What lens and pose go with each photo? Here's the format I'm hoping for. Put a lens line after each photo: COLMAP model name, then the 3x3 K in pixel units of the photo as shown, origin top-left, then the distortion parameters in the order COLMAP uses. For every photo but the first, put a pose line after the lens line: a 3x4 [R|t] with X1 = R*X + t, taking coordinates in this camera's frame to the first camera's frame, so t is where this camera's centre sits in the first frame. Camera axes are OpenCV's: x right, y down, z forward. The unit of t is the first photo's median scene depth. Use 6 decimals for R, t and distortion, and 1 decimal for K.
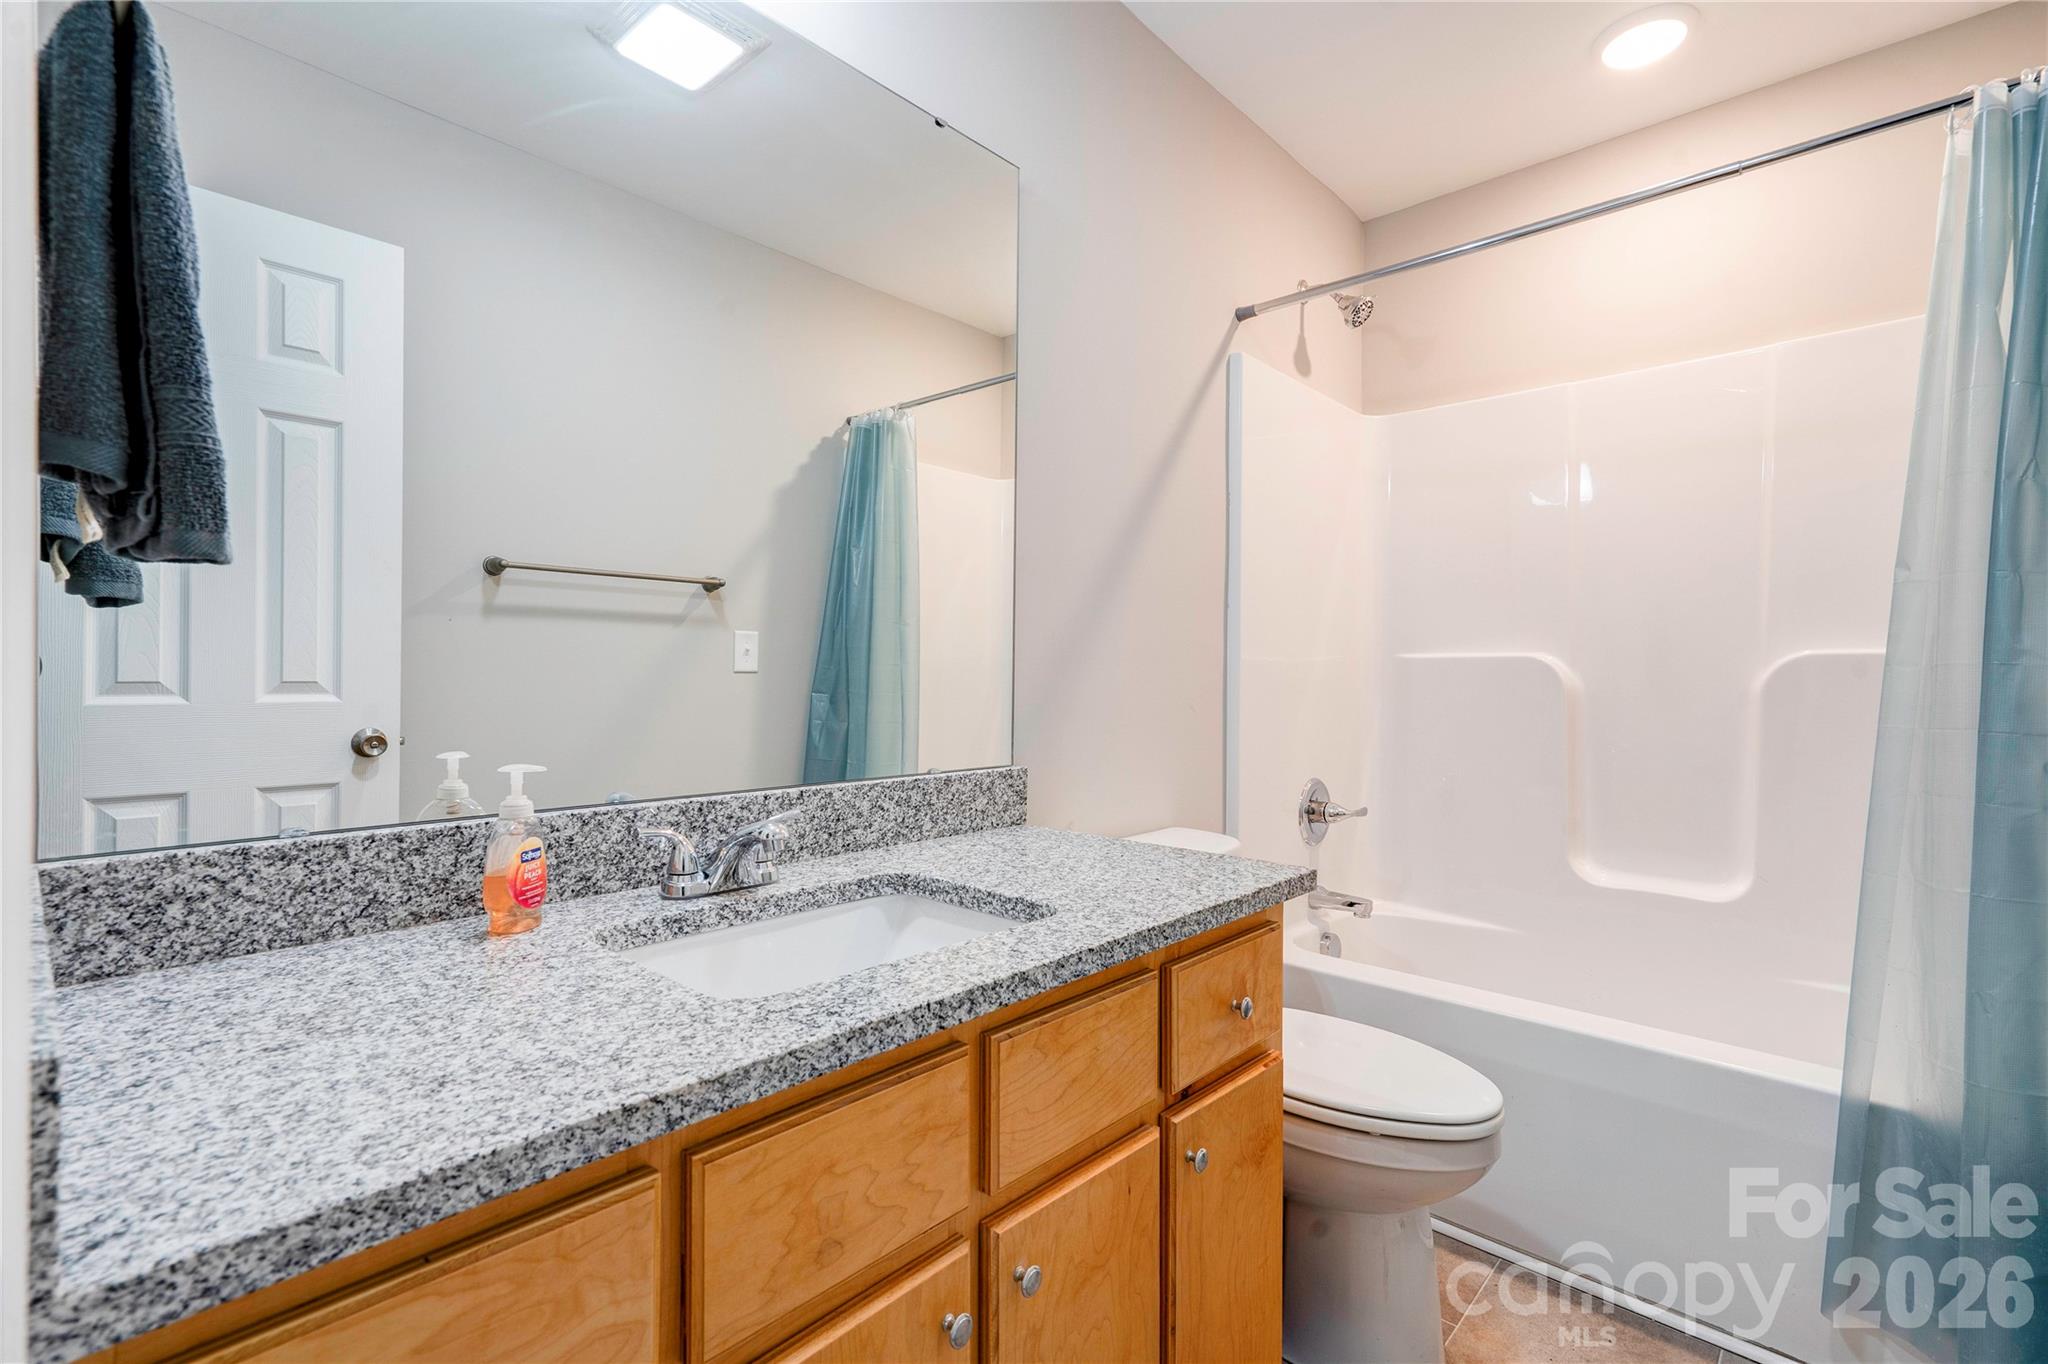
lens RADIAL K [[937.7, 0, 1008.6], [0, 937.7, 678.7], [0, 0, 1]] dist [-0.002764, 0.013544]
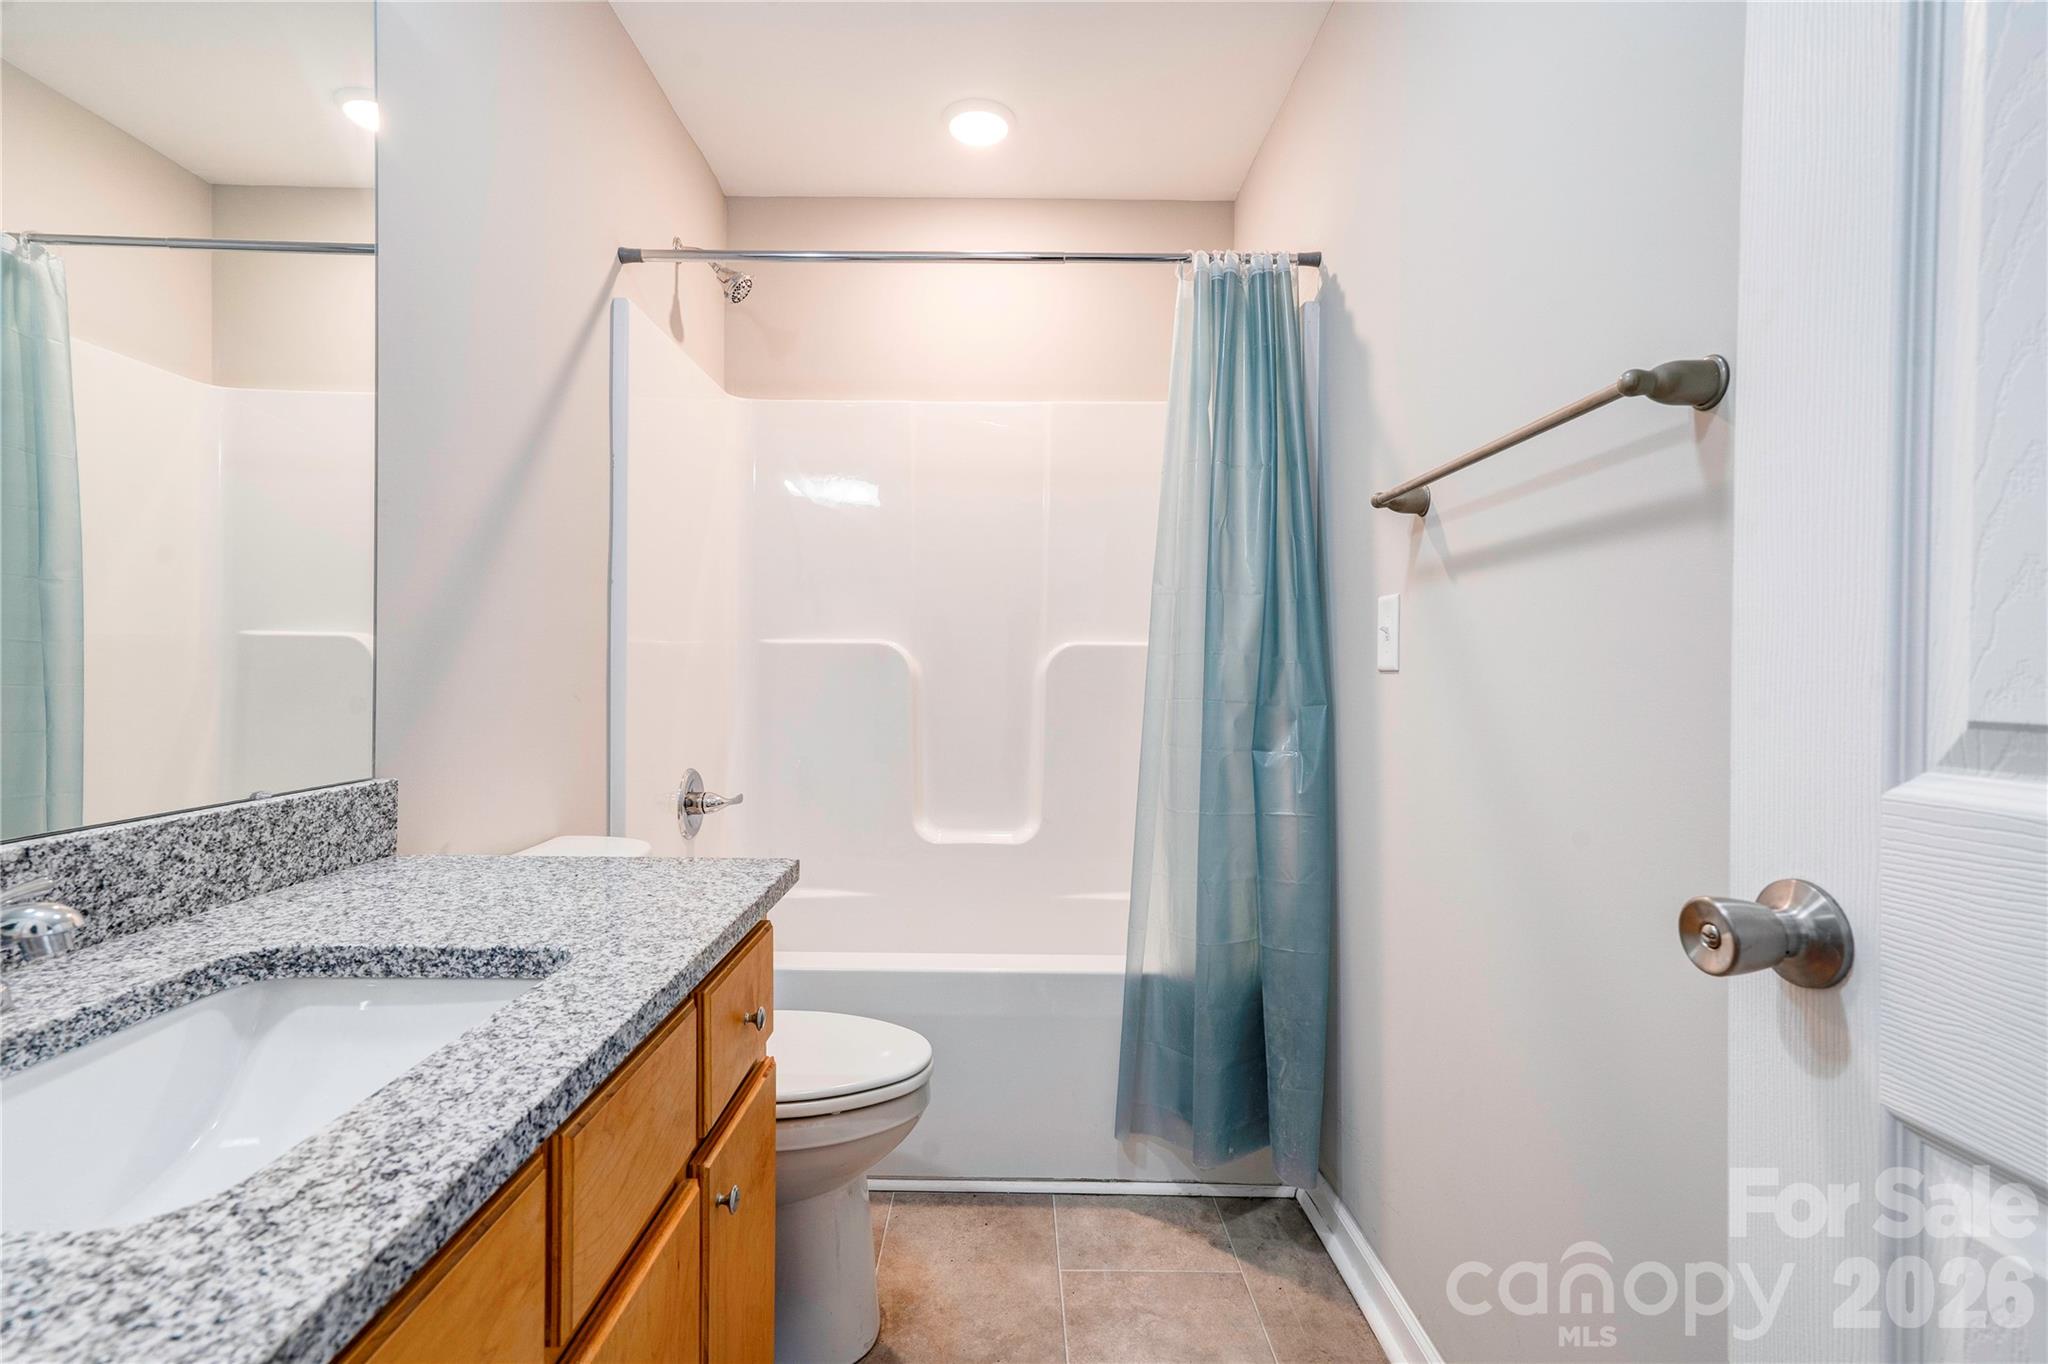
lens RADIAL K [[953.6, 0, 1014.1], [0, 953.6, 679.0], [0, 0, 1]] dist [0.021416, 0.001353]
pose [[0.740573, -0.008129, 0.671926, -0.164382], [-0.001150, 0.999910, 0.013364, 0.003517], [-0.671975, -0.010669, 0.740497, 0.115924]]
